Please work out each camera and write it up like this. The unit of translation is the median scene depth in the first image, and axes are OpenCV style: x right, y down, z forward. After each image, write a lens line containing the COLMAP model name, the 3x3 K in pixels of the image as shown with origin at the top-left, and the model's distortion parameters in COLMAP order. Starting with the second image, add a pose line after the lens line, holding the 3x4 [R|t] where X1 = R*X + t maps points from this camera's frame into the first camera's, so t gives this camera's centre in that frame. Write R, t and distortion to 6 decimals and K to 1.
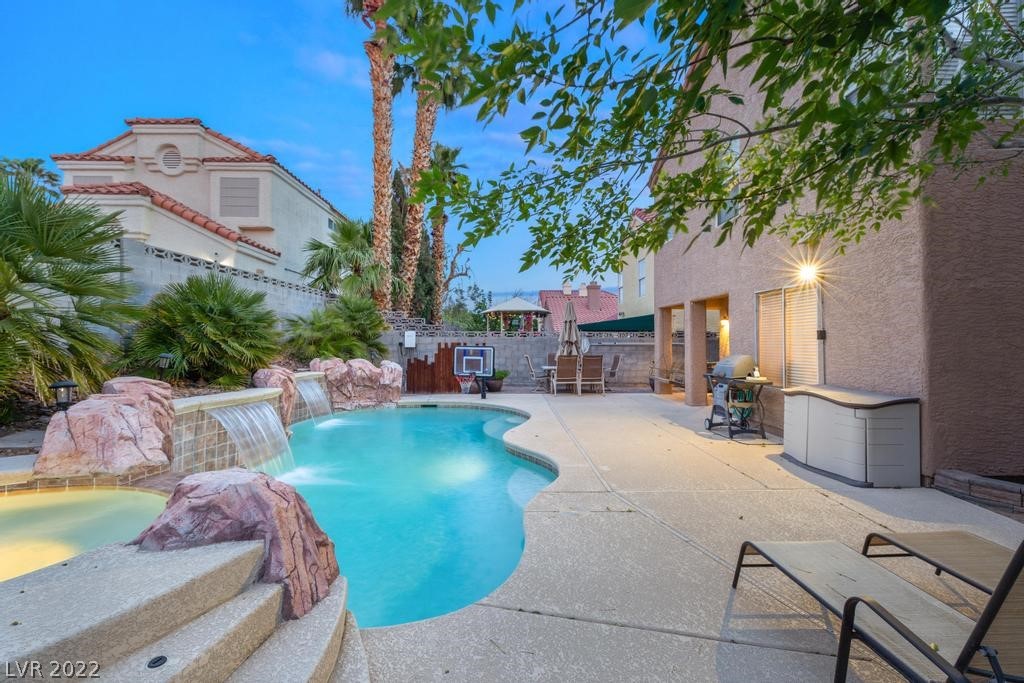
lens RADIAL K [[465.4, 0, 509.6], [0, 465.4, 333.6], [0, 0, 1]] dist [0.004089, 0.000321]
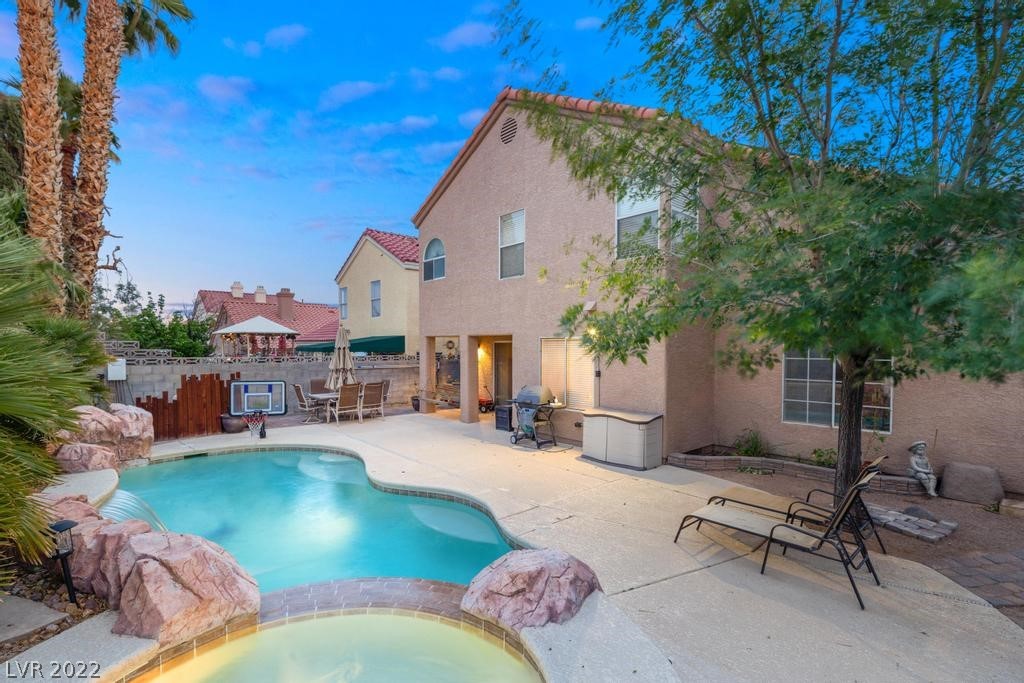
lens RADIAL K [[465.4, 0, 516.2], [0, 465.4, 361.9], [0, 0, 1]] dist [0.004089, 0.000321]
pose [[0.759722, -0.018723, 0.649979, -0.543775], [-0.012724, 0.998966, 0.043648, -0.104473], [-0.650124, -0.041431, 0.758698, 0.034314]]
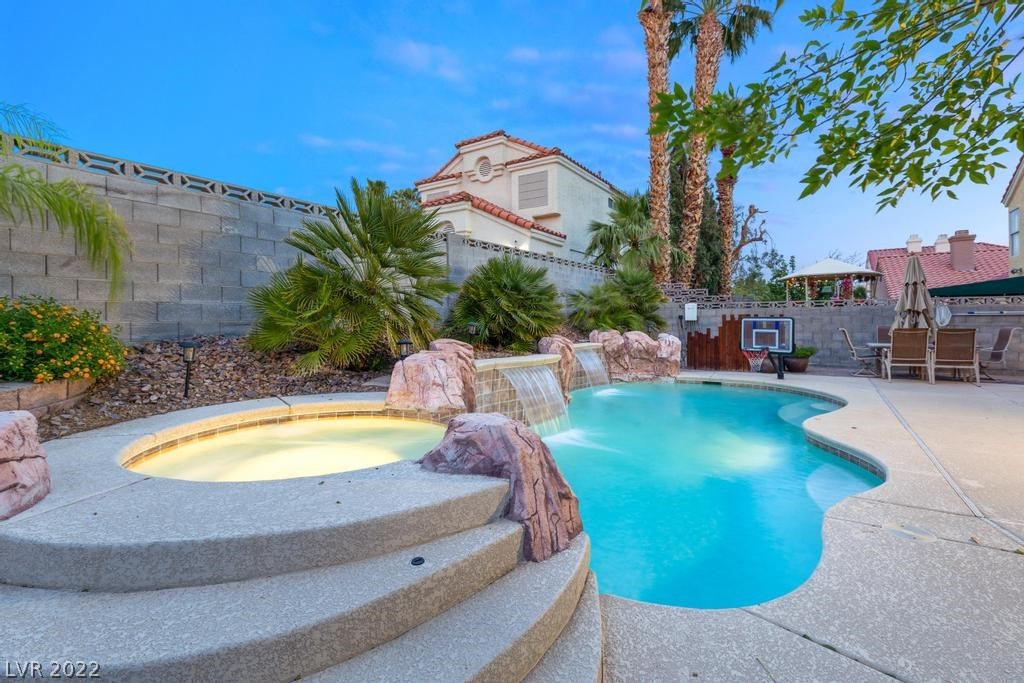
lens RADIAL K [[465.4, 0, 511.5], [0, 465.4, 319.1], [0, 0, 1]] dist [0.004089, 0.000321]
pose [[0.830359, -0.010605, -0.557128, 0.024120], [0.020434, 0.999726, 0.011425, 0.021339], [0.556854, -0.020871, 0.830348, 0.042689]]
